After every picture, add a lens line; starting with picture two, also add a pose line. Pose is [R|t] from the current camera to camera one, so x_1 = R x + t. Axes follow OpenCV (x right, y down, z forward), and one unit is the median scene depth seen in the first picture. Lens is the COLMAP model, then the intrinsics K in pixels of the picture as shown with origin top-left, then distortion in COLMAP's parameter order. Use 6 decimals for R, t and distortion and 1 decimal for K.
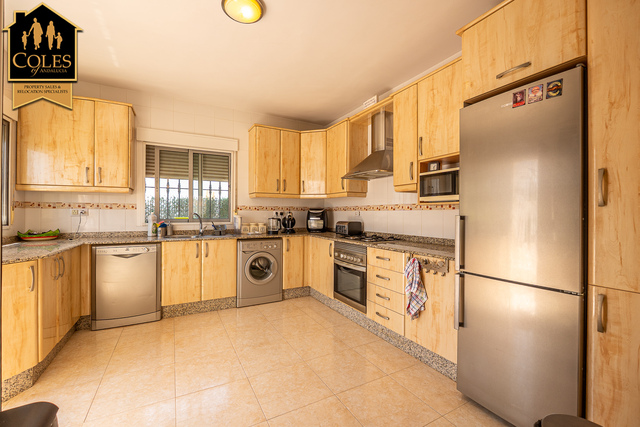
lens RADIAL K [[270.1, 0, 310.3], [0, 270.1, 216.0], [0, 0, 1]] dist [-0.002371, -0.000613]
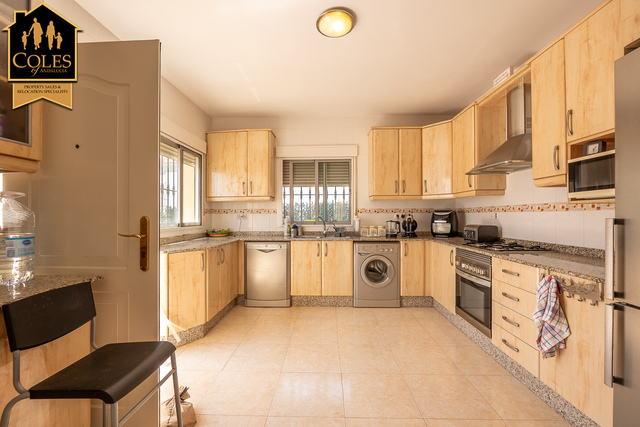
lens RADIAL K [[270.1, 0, 311.6], [0, 270.1, 217.5], [0, 0, 1]] dist [-0.002371, -0.000613]
pose [[0.866968, -0.003997, -0.498347, 0.122497], [0.002280, 0.999989, -0.004053, -0.001905], [0.498358, 0.002378, 0.866968, 0.020322]]
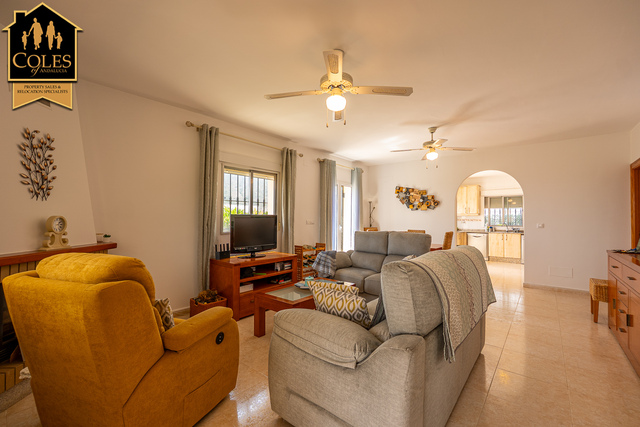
lens RADIAL K [[270.1, 0, 324.0], [0, 270.1, 212.7], [0, 0, 1]] dist [-0.002371, -0.000613]
pose [[0.405847, -0.016688, -0.913789, 1.377979], [-0.008048, 0.999729, -0.021832, -0.042297], [0.913906, 0.016215, 0.405603, -1.779795]]
